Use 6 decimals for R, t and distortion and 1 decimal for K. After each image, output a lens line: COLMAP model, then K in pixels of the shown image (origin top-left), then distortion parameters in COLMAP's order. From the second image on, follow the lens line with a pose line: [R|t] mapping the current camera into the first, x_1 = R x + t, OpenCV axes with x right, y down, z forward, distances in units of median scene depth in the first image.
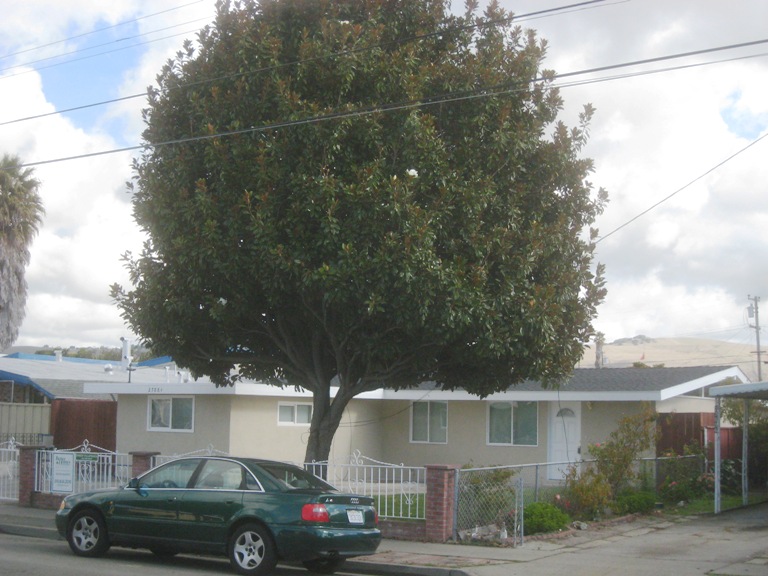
lens RADIAL K [[1207.0, 0, 384.0], [0, 1207.0, 288.0], [0, 0, 1]] dist [-0.162315, -0.063962]
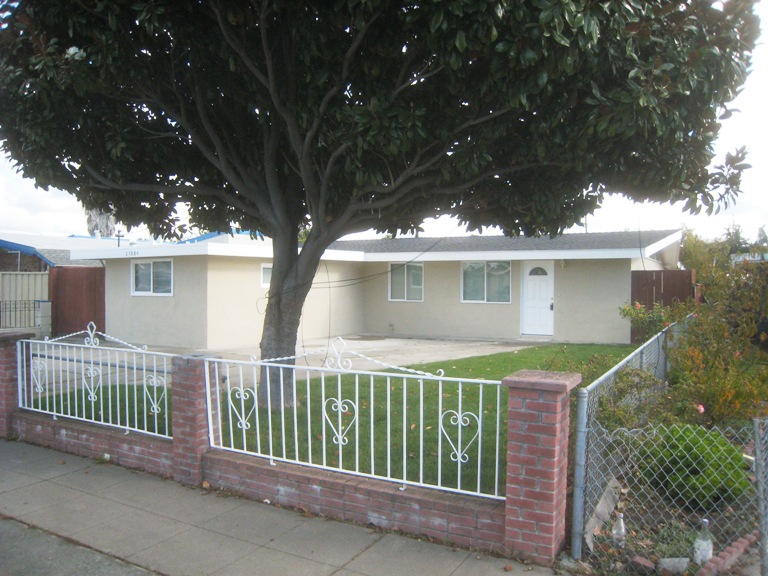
lens RADIAL K [[619.2, 0, 384.0], [0, 619.2, 288.0], [0, 0, 1]] dist [-0.162365, 0.124058]
pose [[0.998776, -0.015380, 0.047004, -0.010494], [0.009752, 0.993002, 0.117690, 0.057737], [-0.048485, -0.117088, 0.991937, 0.505691]]
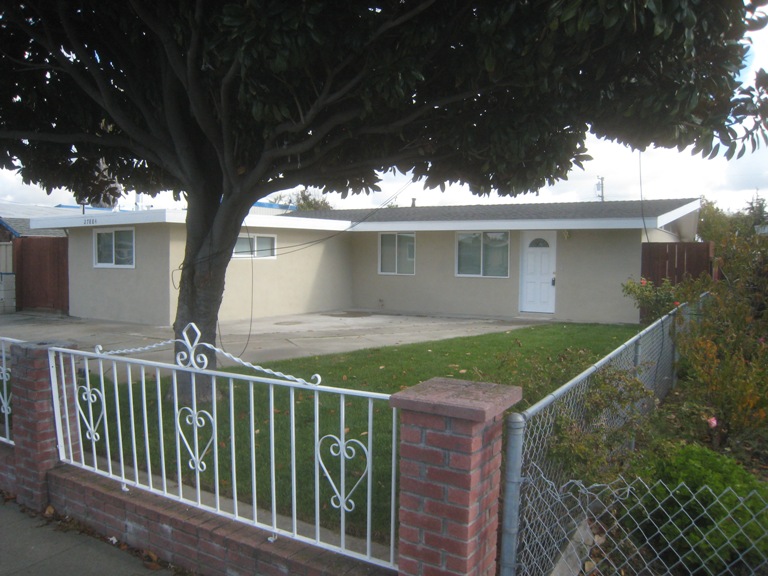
lens RADIAL K [[619.2, 0, 384.0], [0, 619.2, 288.0], [0, 0, 1]] dist [-0.162365, 0.124058]
pose [[0.999760, -0.010910, 0.019021, 0.018817], [0.007732, 0.987119, 0.159804, 0.064868], [-0.020520, -0.159618, 0.986966, 0.552486]]
